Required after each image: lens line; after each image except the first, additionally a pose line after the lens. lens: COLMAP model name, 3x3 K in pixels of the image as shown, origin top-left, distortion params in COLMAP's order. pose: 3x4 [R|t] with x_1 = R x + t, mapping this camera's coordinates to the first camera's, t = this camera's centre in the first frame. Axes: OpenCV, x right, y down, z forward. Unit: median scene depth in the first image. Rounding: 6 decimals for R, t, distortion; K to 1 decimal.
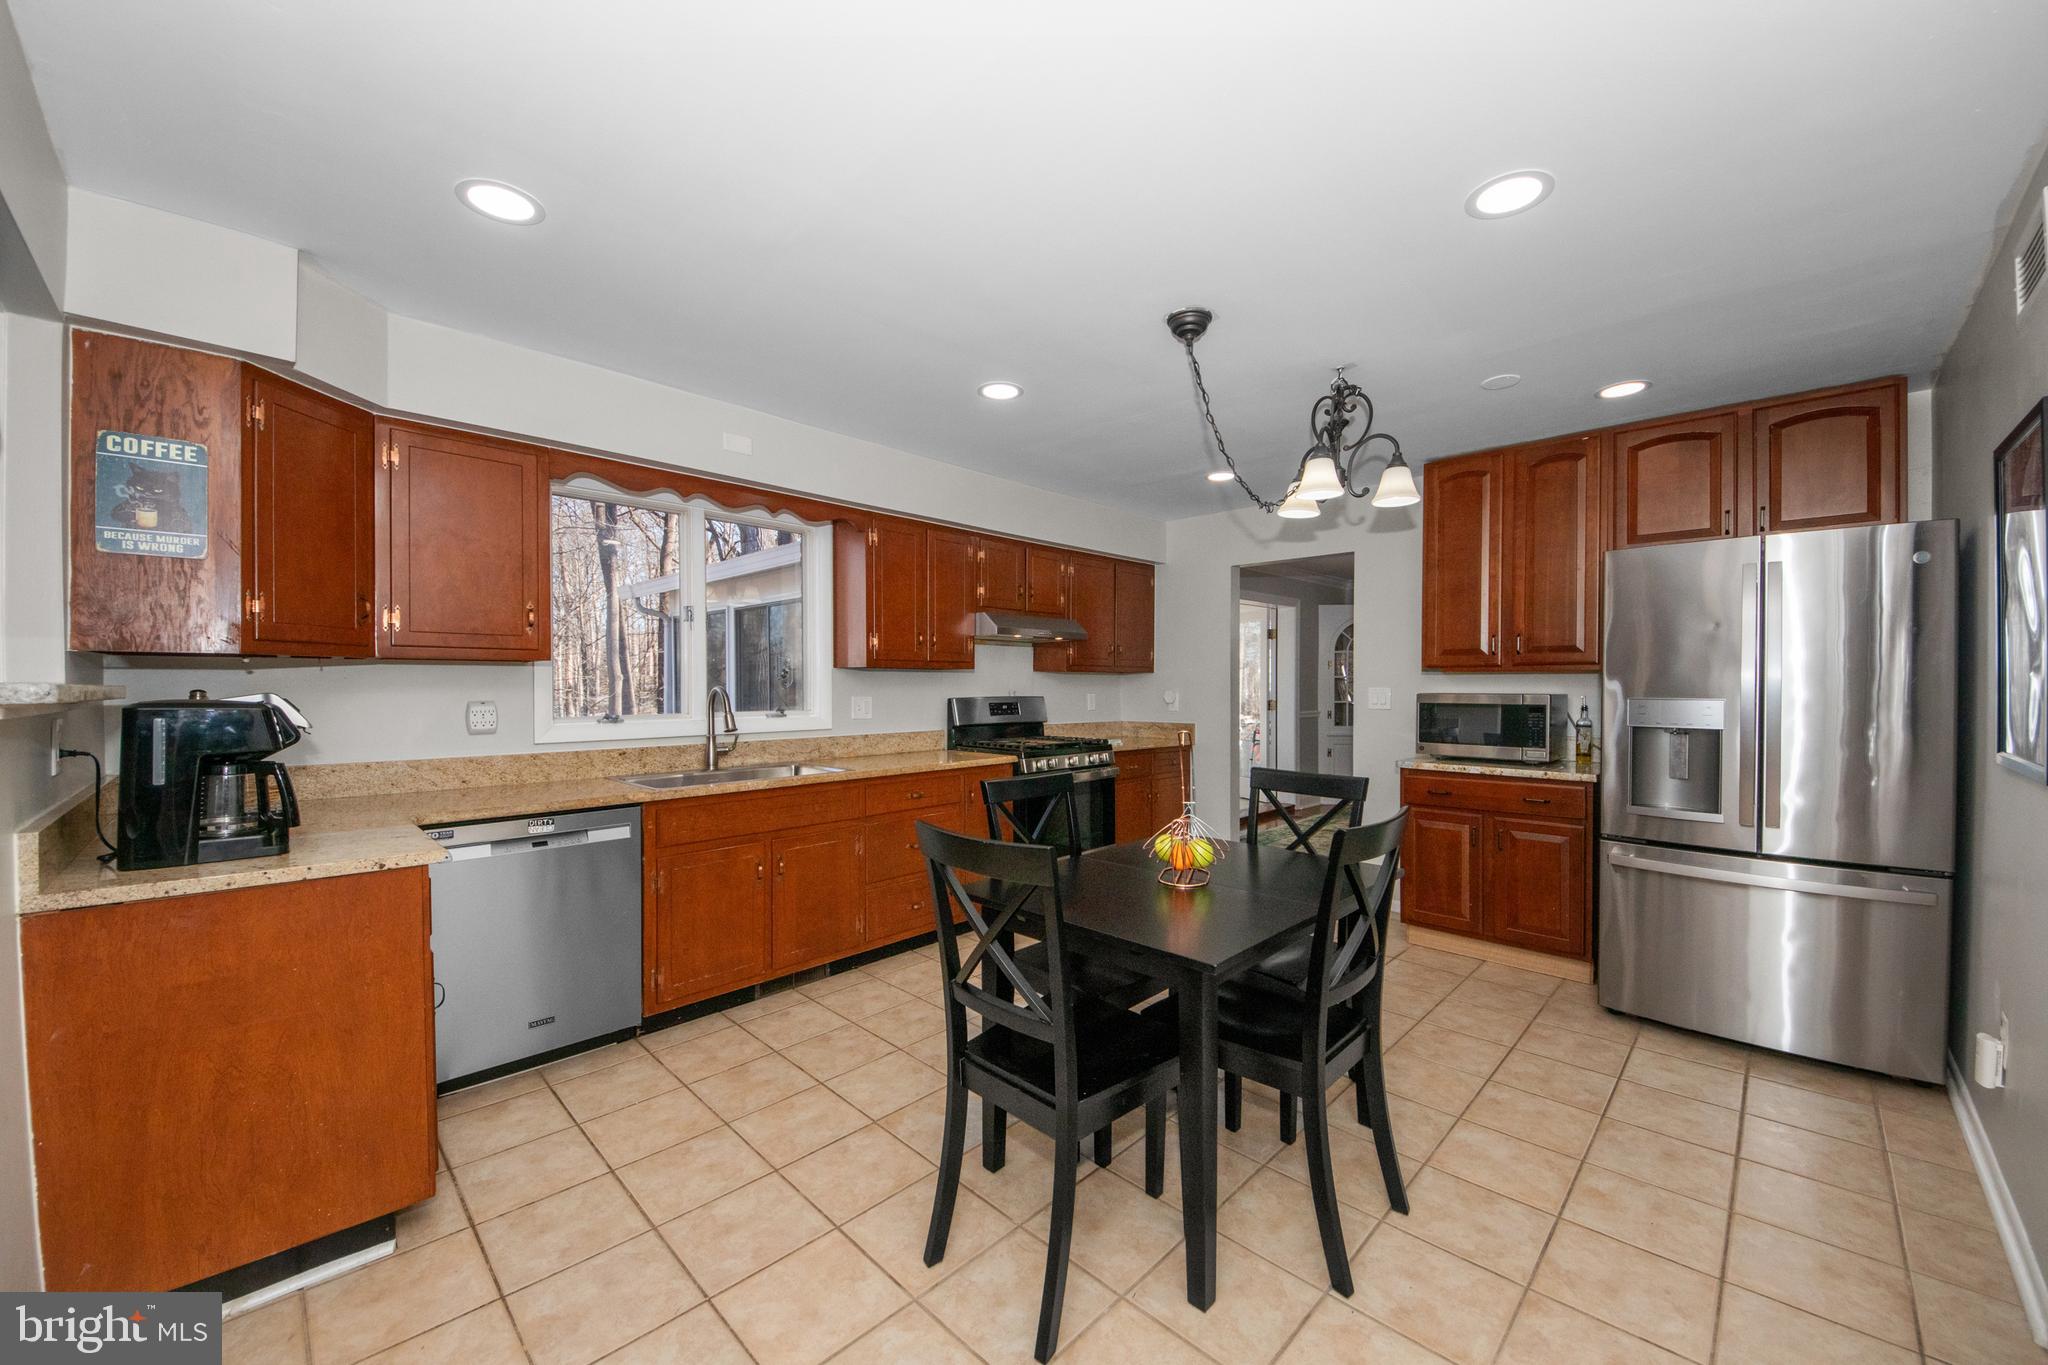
lens RADIAL K [[755.8, 0, 1048.4], [0, 755.8, 695.8], [0, 0, 1]] dist [0.048171, -0.026190]
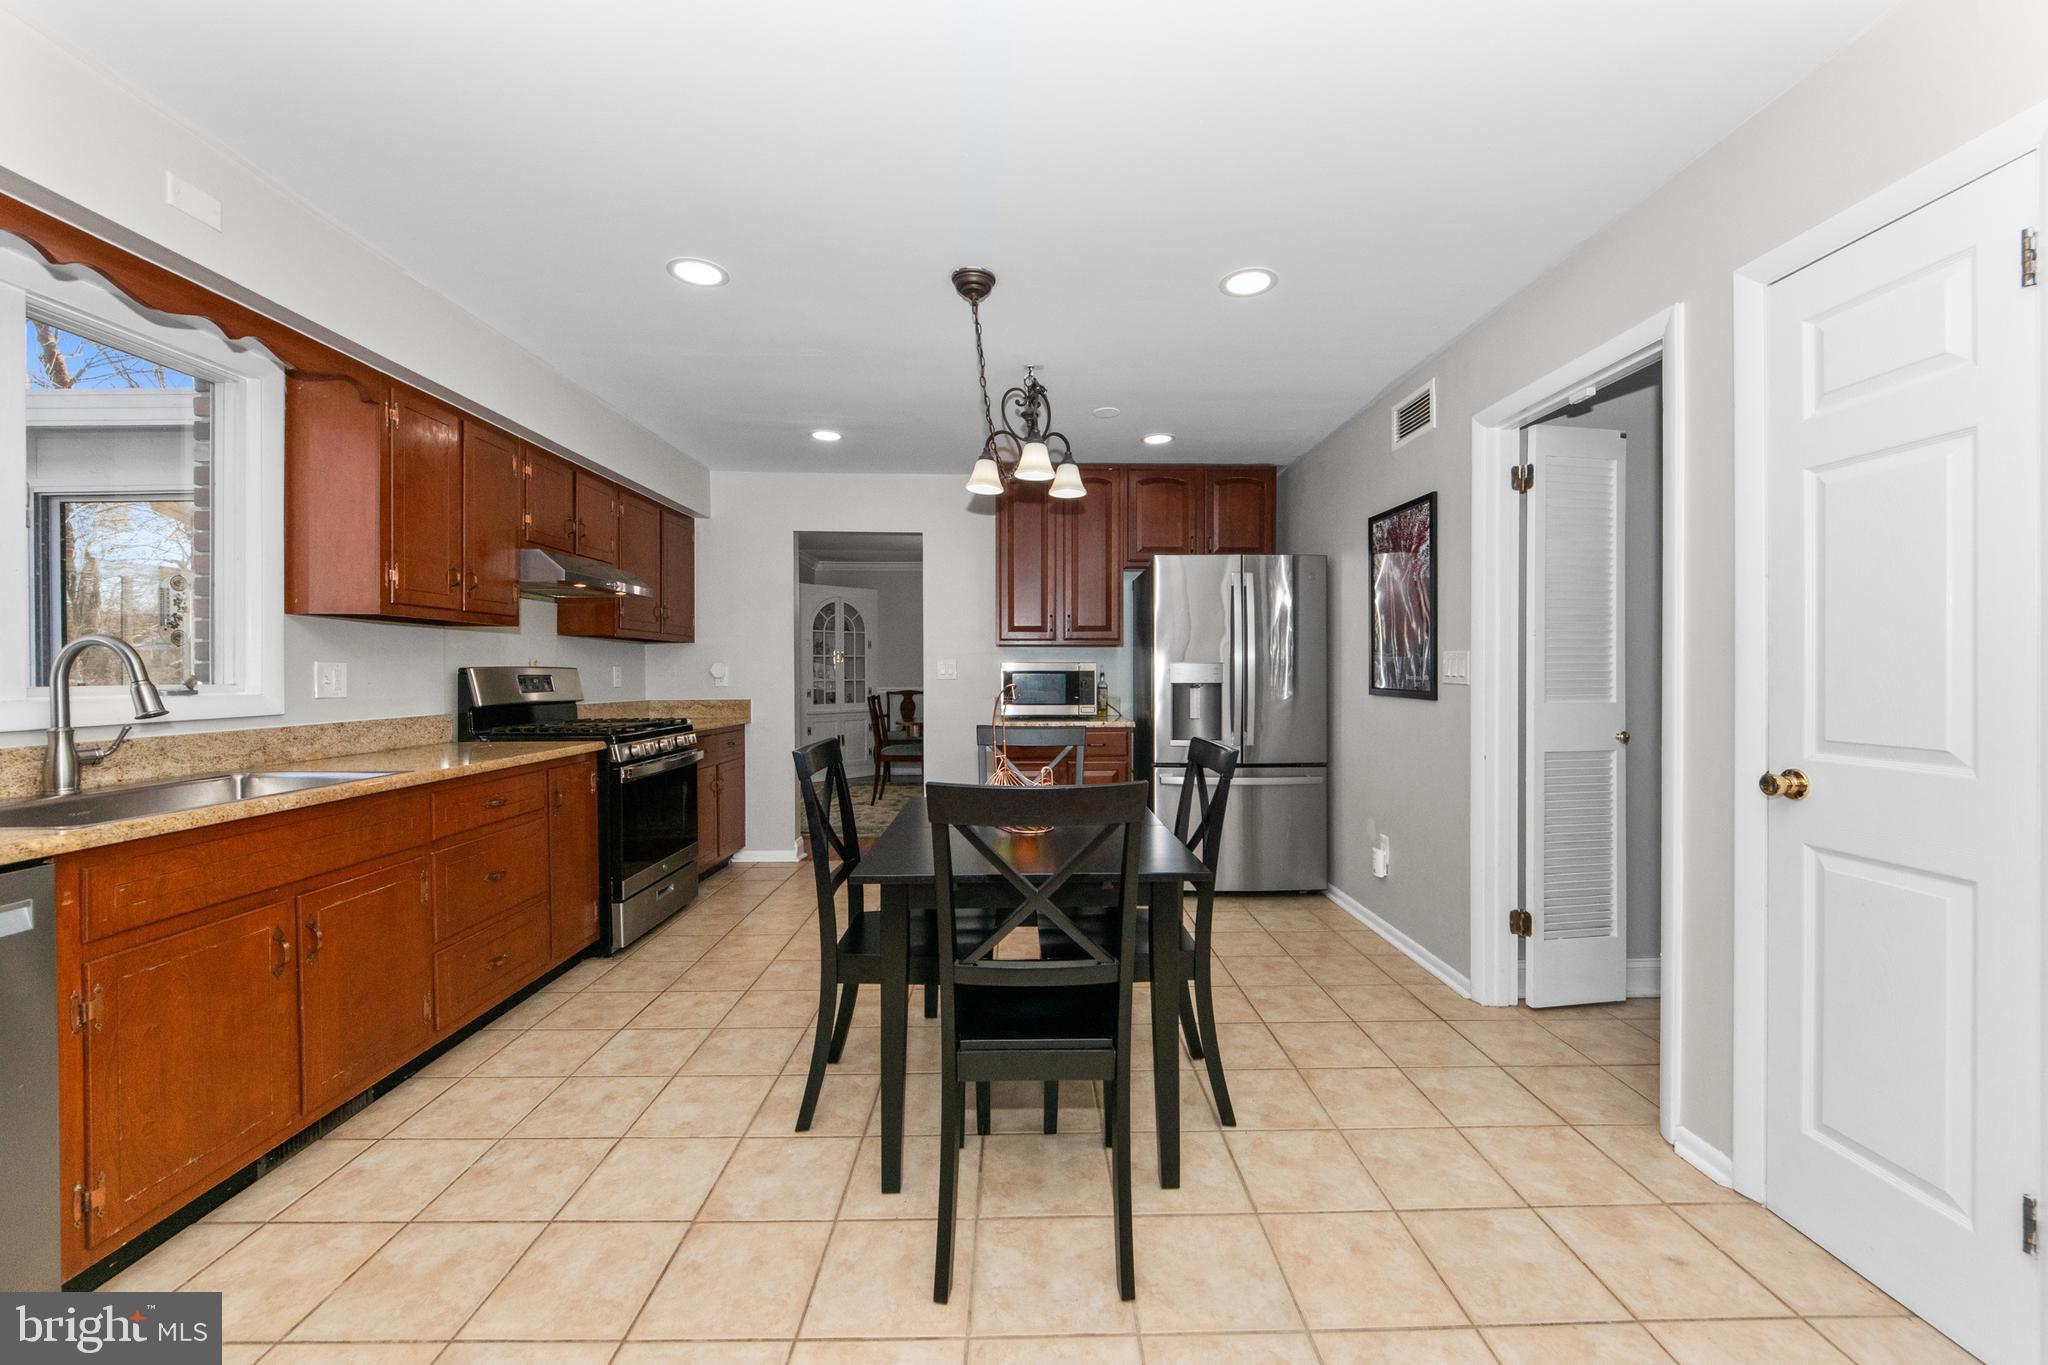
lens RADIAL K [[777.8, 0, 1035.4], [0, 777.8, 677.2], [0, 0, 1]] dist [0.018980, -0.015216]
pose [[0.709509, -0.006062, 0.704670, -0.326898], [0.011083, 0.999935, -0.002557, 0.024187], [-0.704609, 0.009624, 0.709530, 0.145995]]
